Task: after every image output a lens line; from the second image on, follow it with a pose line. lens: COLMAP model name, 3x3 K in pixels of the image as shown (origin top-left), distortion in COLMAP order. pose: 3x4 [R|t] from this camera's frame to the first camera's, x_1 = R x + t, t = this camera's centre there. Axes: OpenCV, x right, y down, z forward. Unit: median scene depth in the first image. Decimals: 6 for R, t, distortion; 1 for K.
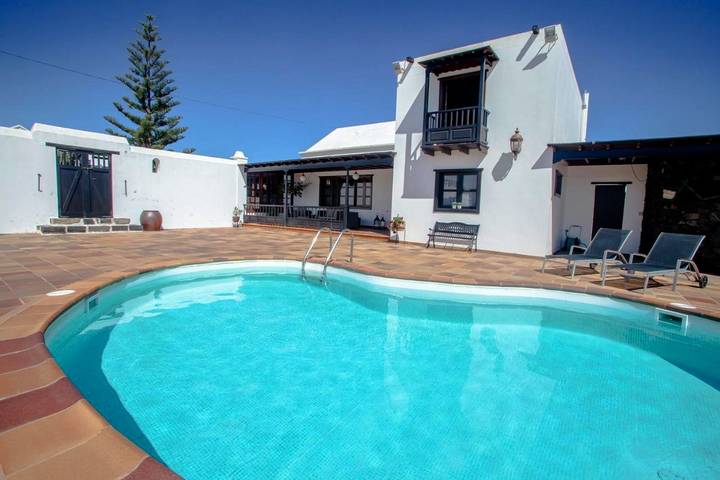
lens RADIAL K [[351.6, 0, 364.9], [0, 351.6, 234.7], [0, 0, 1]] dist [-0.033021, 0.004641]
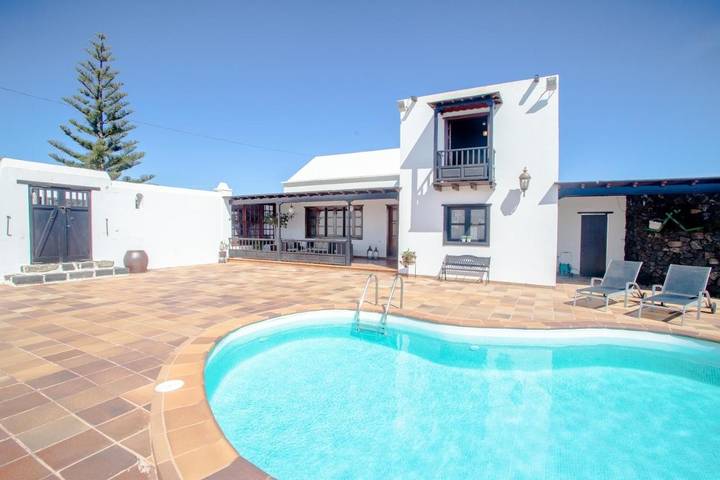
lens RADIAL K [[351.6, 0, 366.0], [0, 351.6, 235.0], [0, 0, 1]] dist [-0.033021, 0.004641]
pose [[0.989628, -0.028807, 0.140737, -0.168110], [0.036408, 0.997997, -0.051733, -0.048827], [-0.138965, 0.056320, 0.988695, 0.013976]]
